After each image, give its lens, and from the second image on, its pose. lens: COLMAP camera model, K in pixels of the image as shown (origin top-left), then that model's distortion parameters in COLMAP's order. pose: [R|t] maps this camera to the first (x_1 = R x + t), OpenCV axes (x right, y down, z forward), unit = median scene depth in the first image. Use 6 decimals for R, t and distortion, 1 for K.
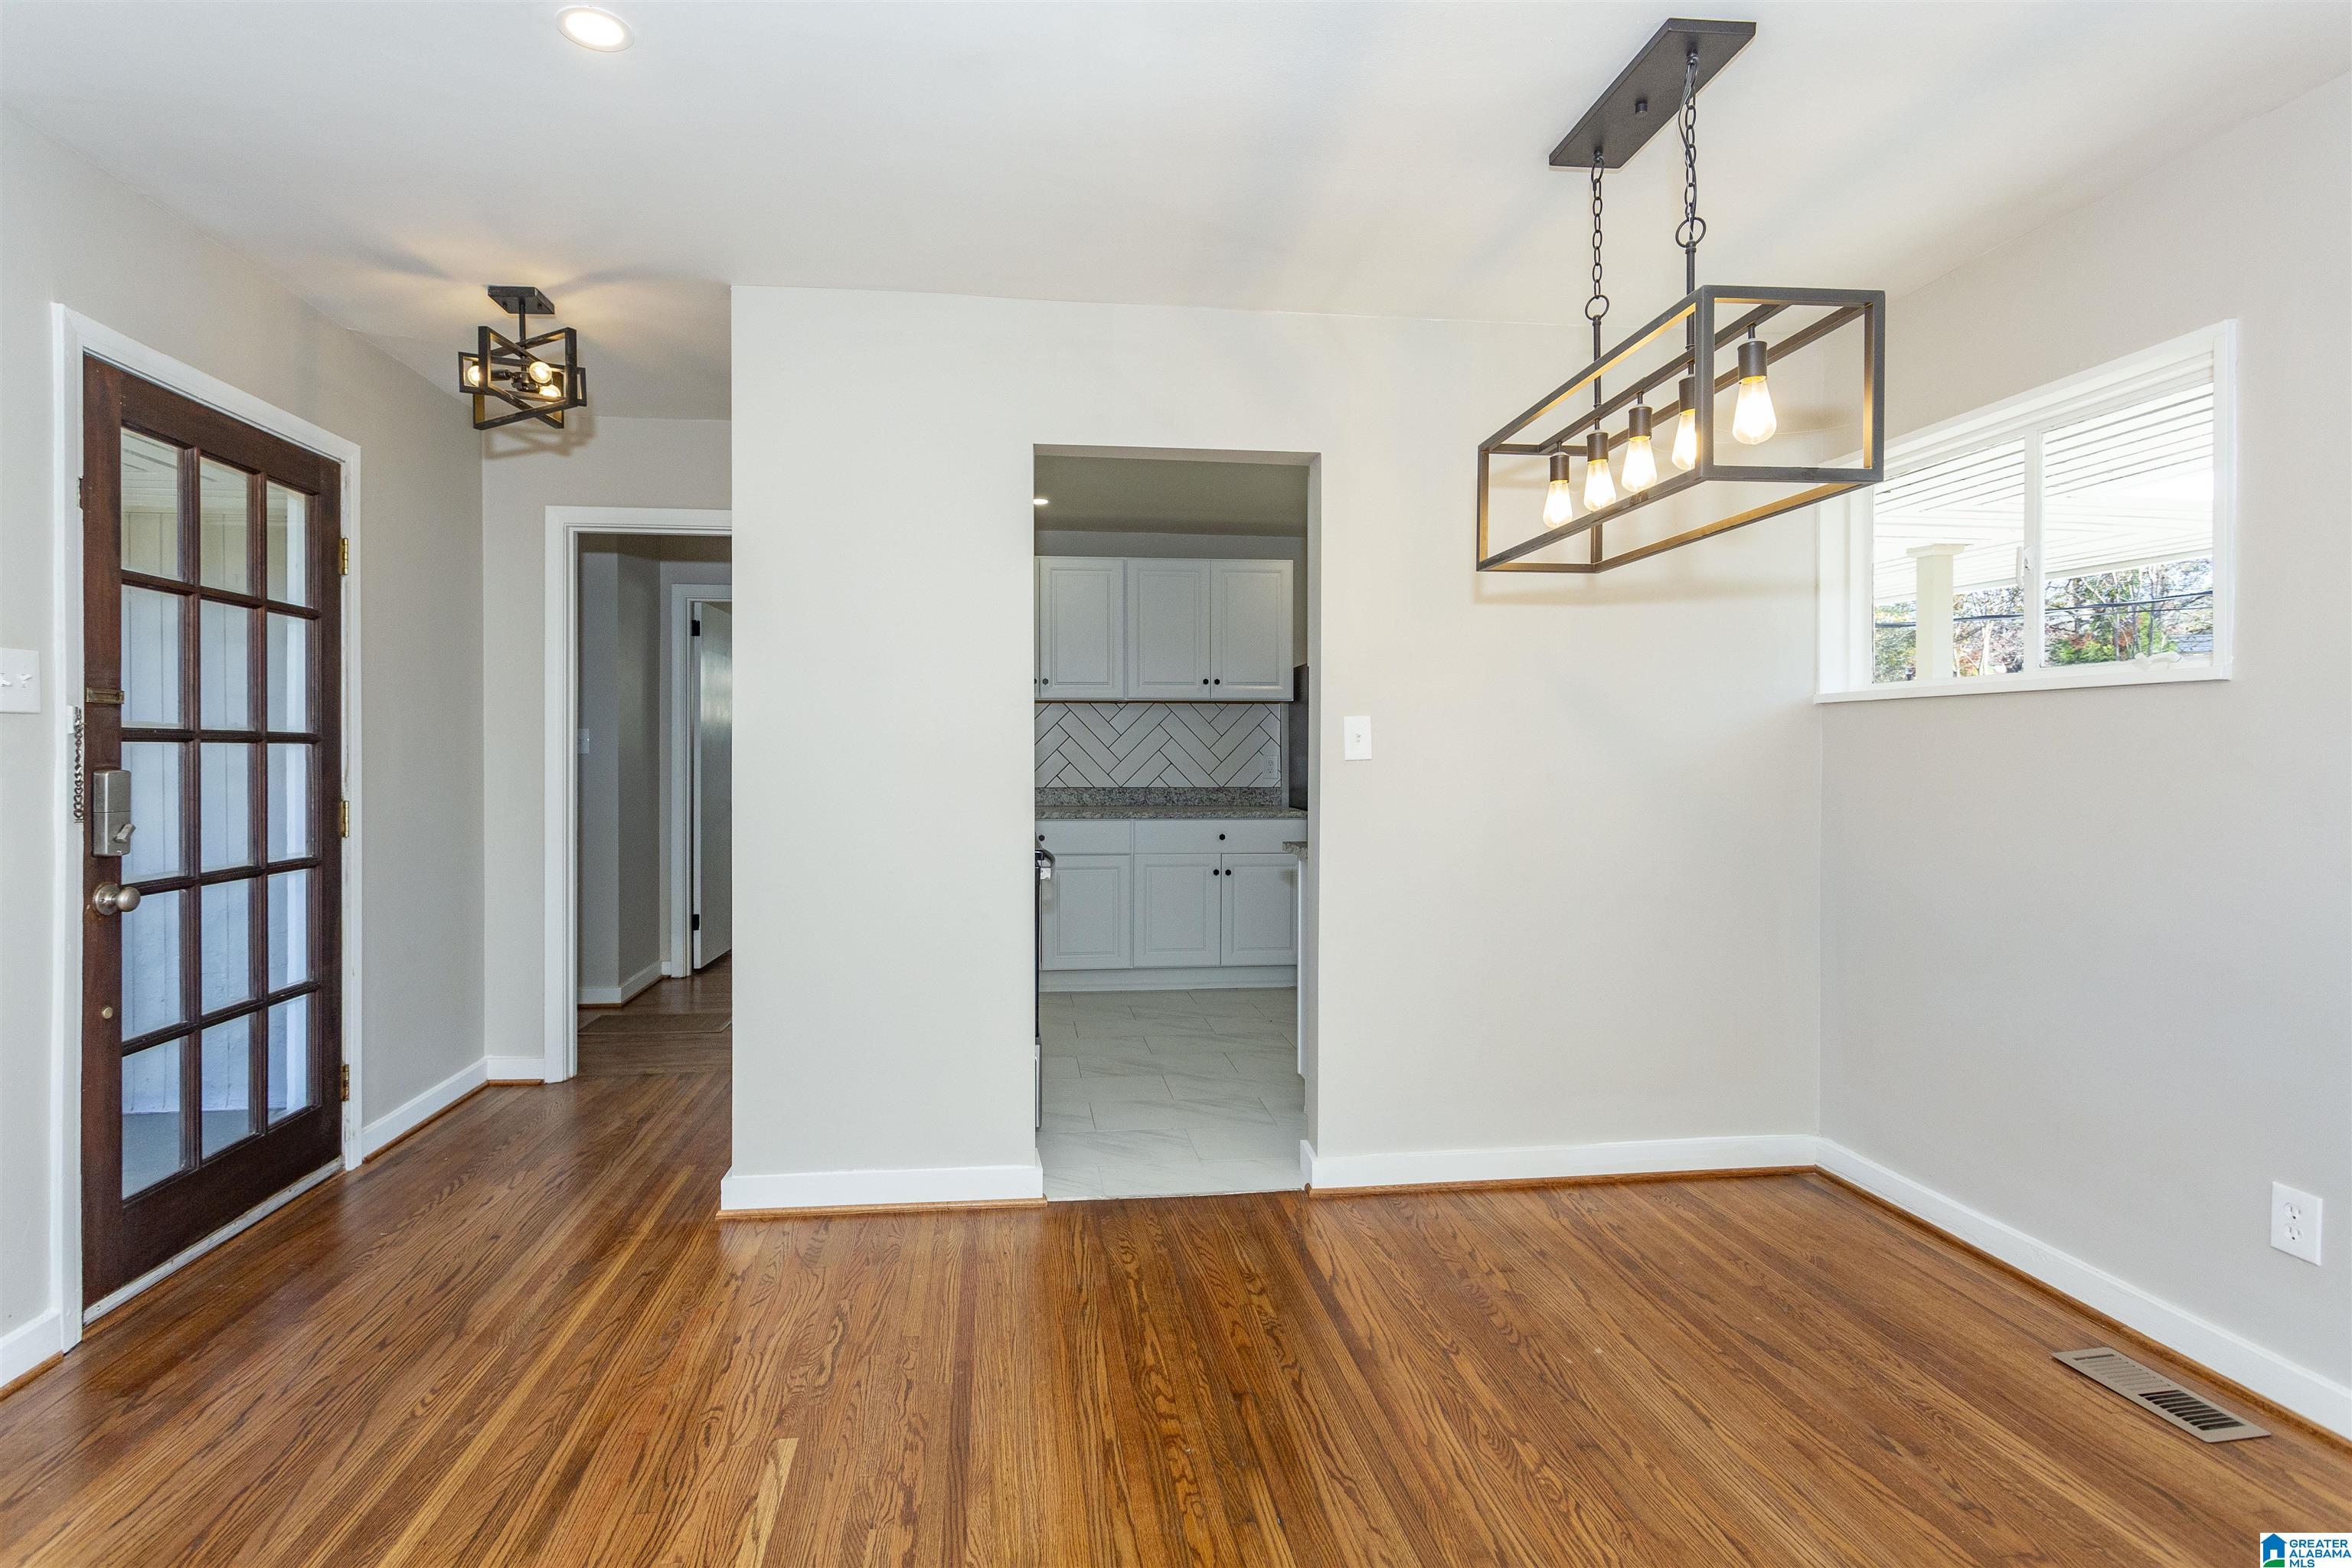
lens RADIAL K [[1127.7, 0, 1141.6], [0, 1127.7, 756.2], [0, 0, 1]] dist [-0.002017, 0.004504]
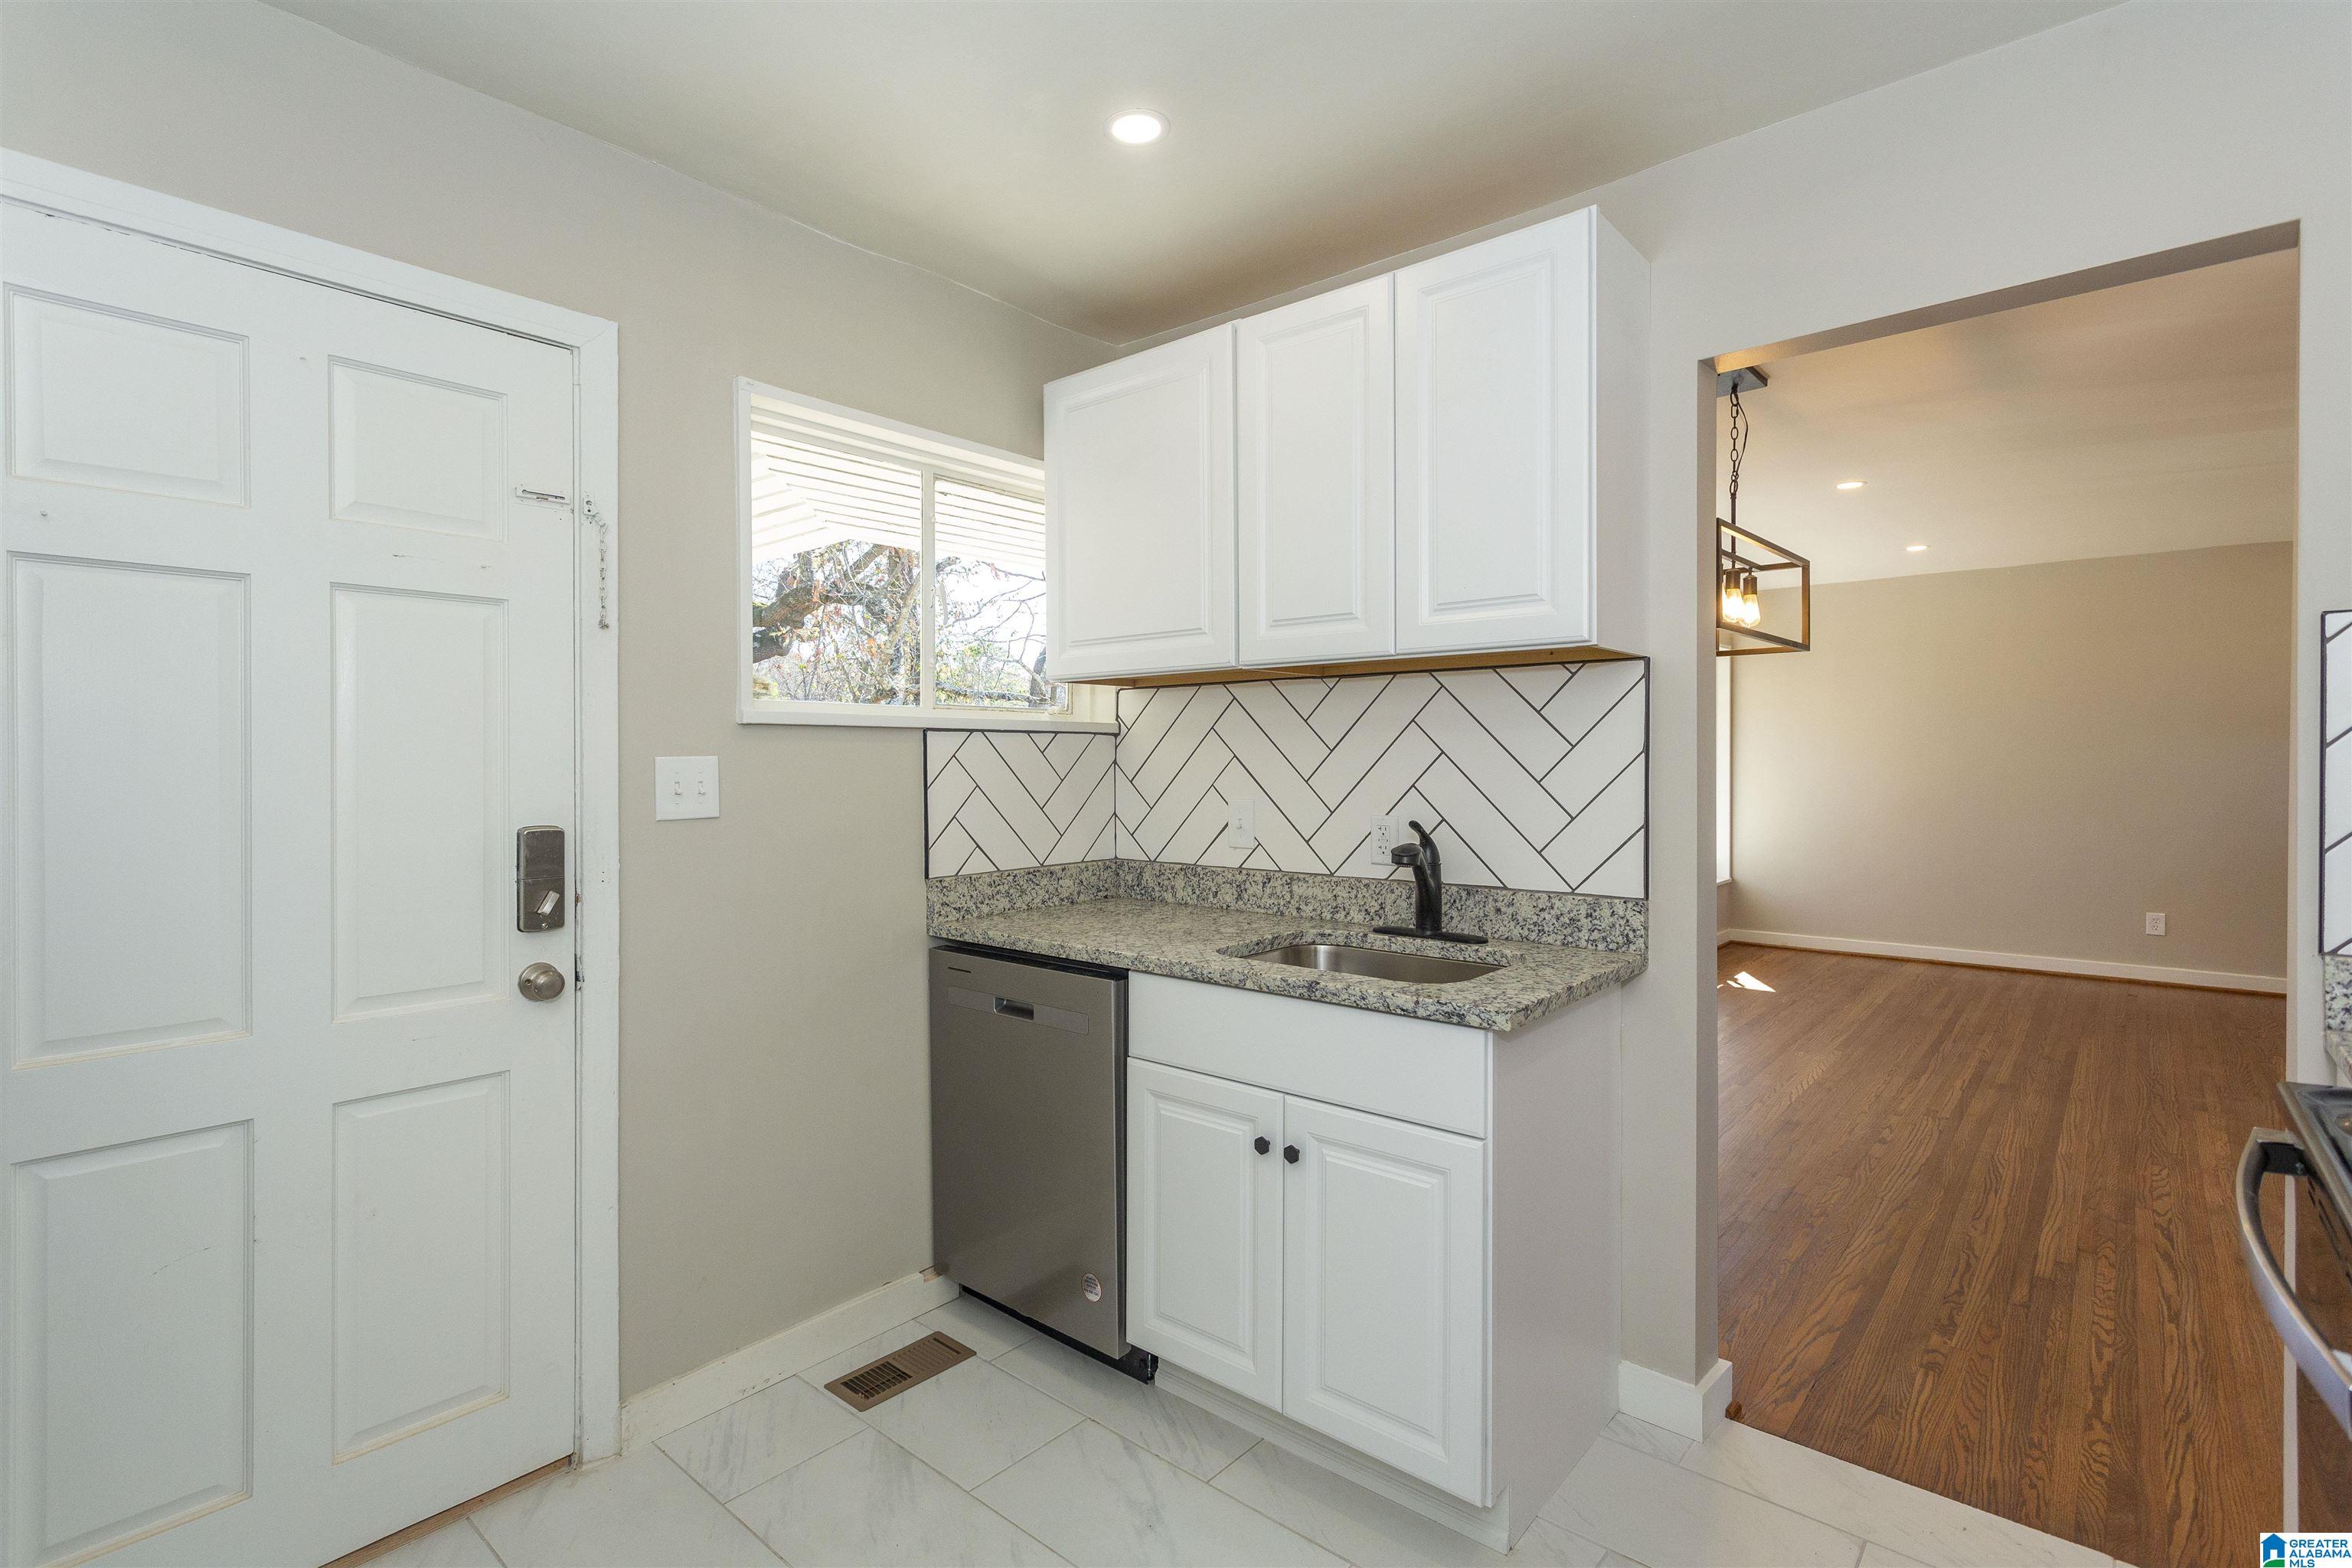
lens RADIAL K [[1127.7, 0, 1163.5], [0, 1127.7, 766.5], [0, 0, 1]] dist [-0.002017, 0.004504]
pose [[-0.671584, -0.004234, 0.740917, -0.137910], [0.007905, 0.999886, 0.012879, -0.031835], [-0.740887, 0.014506, -0.671473, 1.783509]]
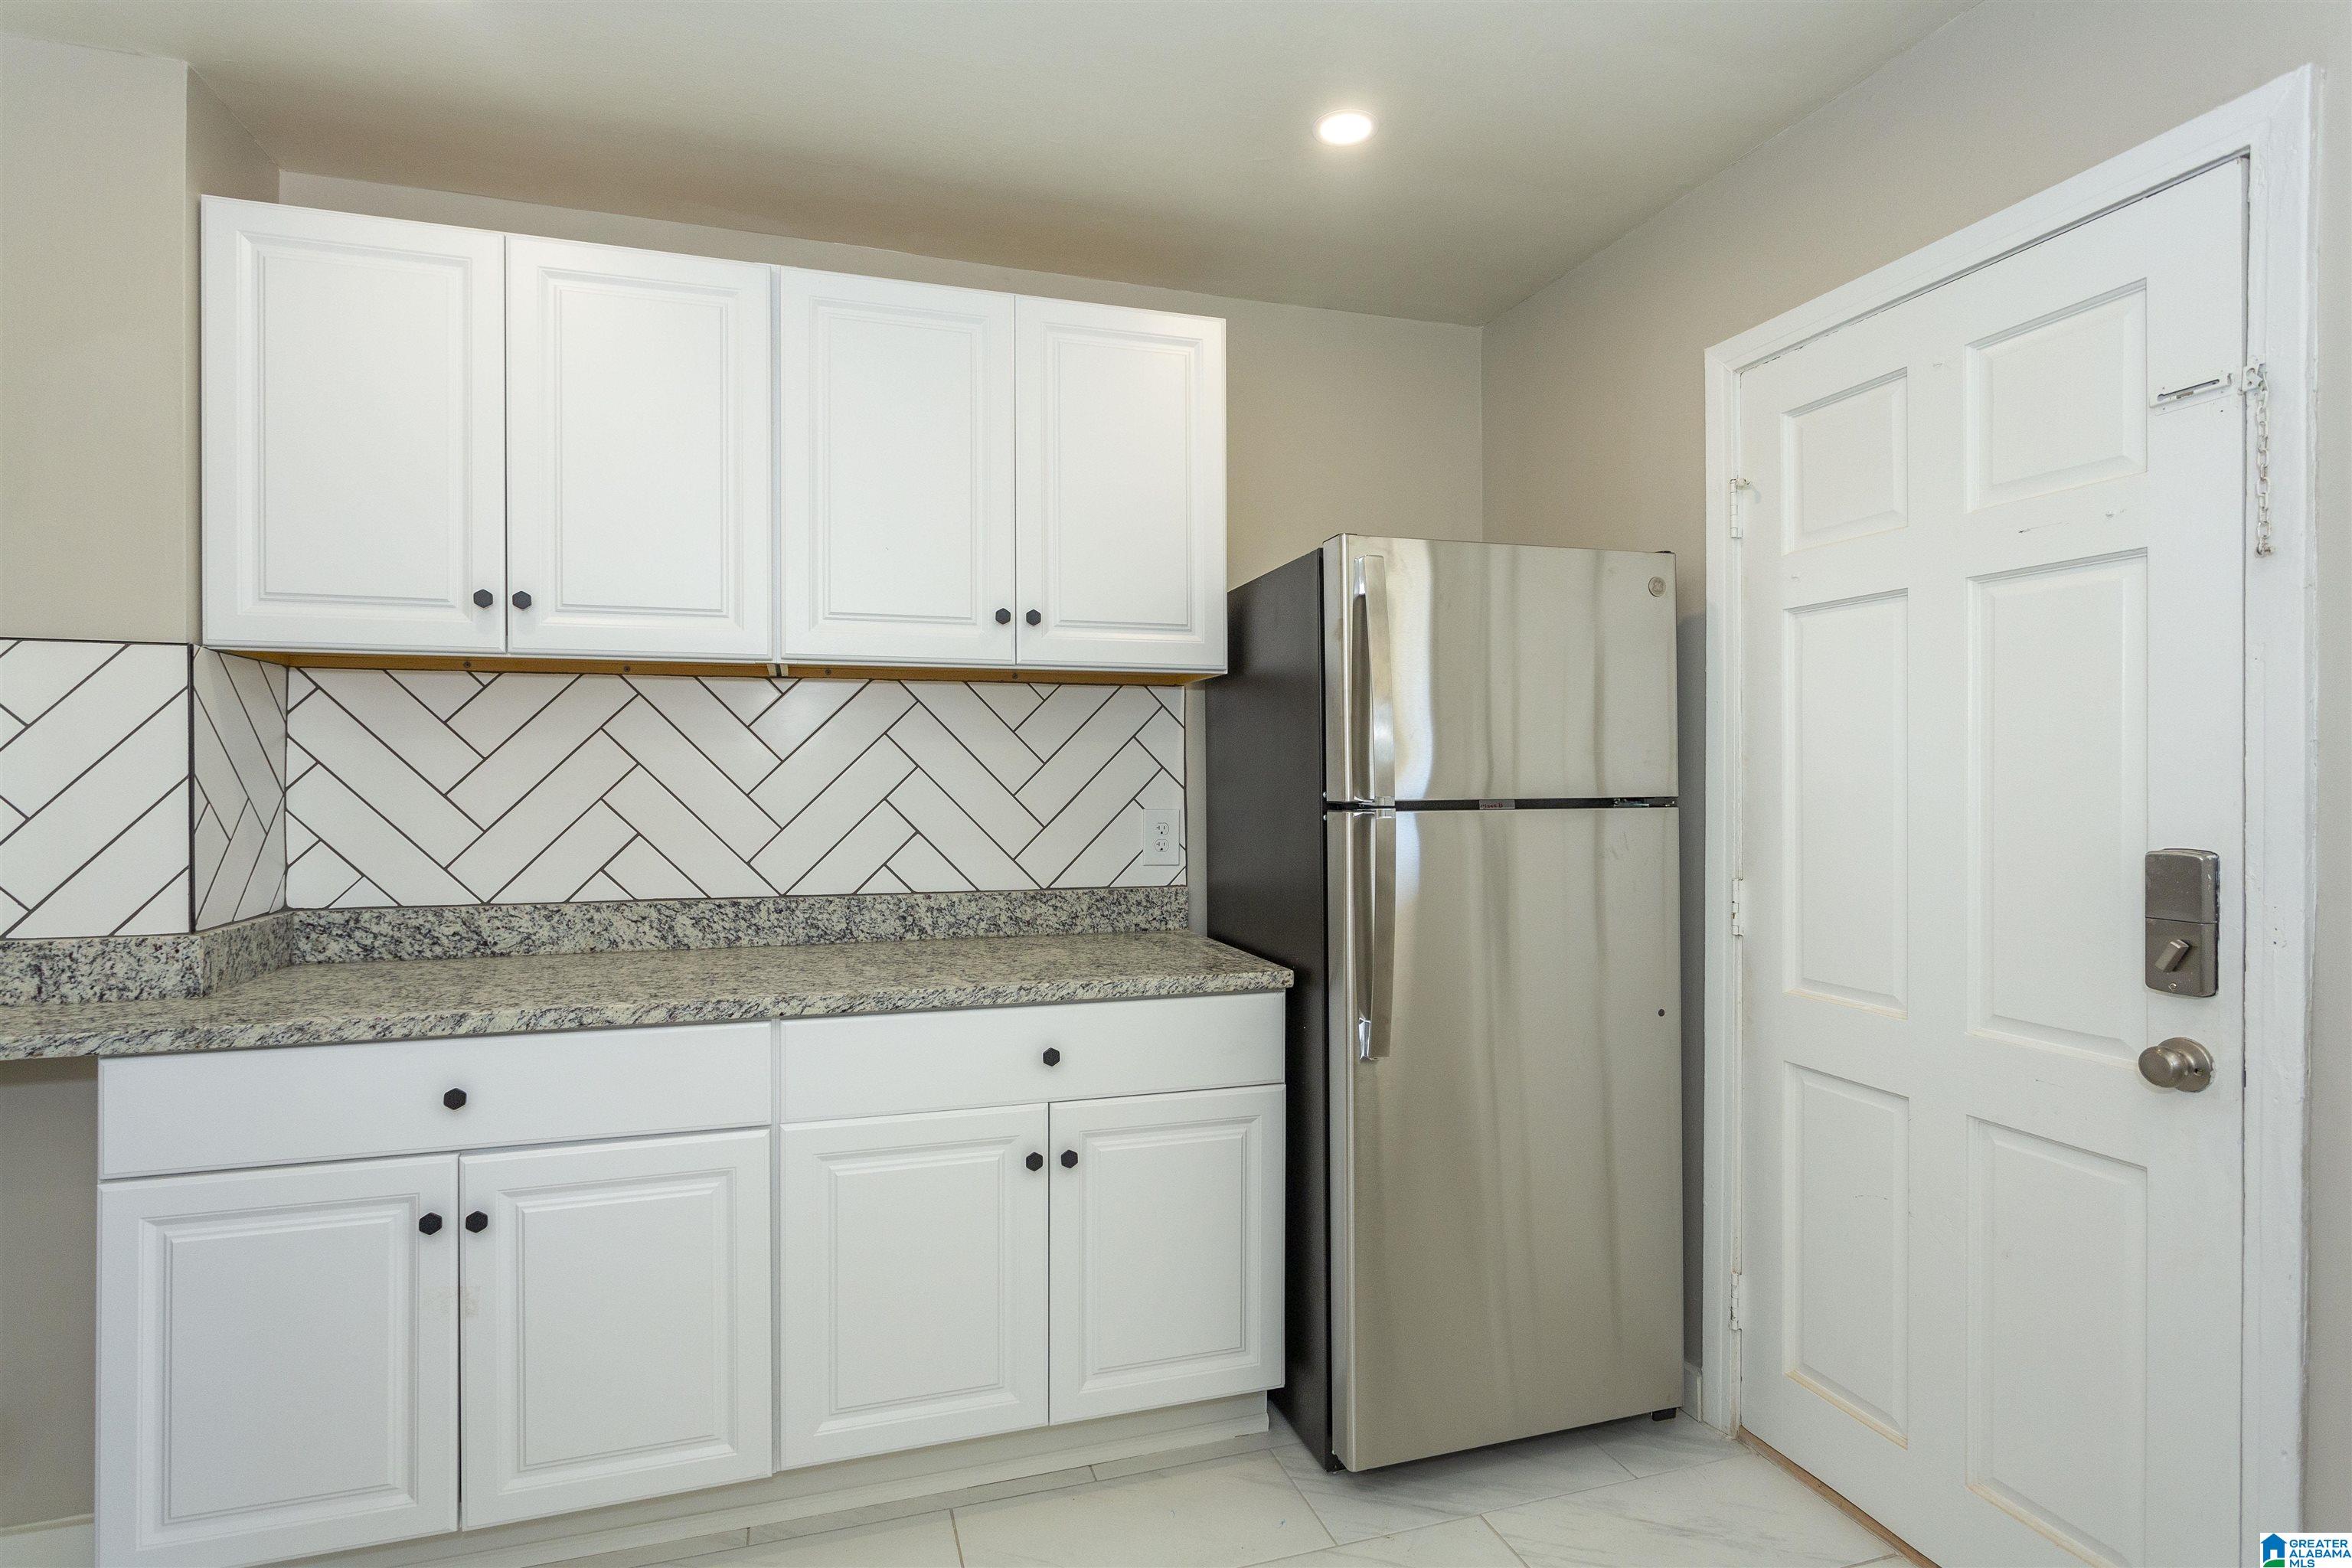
lens RADIAL K [[1180.7, 0, 1177.6], [0, 1180.7, 781.2], [0, 0, 1]] dist [0.006888, 0.000587]
pose [[0.981934, -0.002363, 0.189208, 0.078284], [0.003389, 0.999981, -0.005095, -0.018871], [-0.189193, 0.005644, 0.981924, 1.202094]]
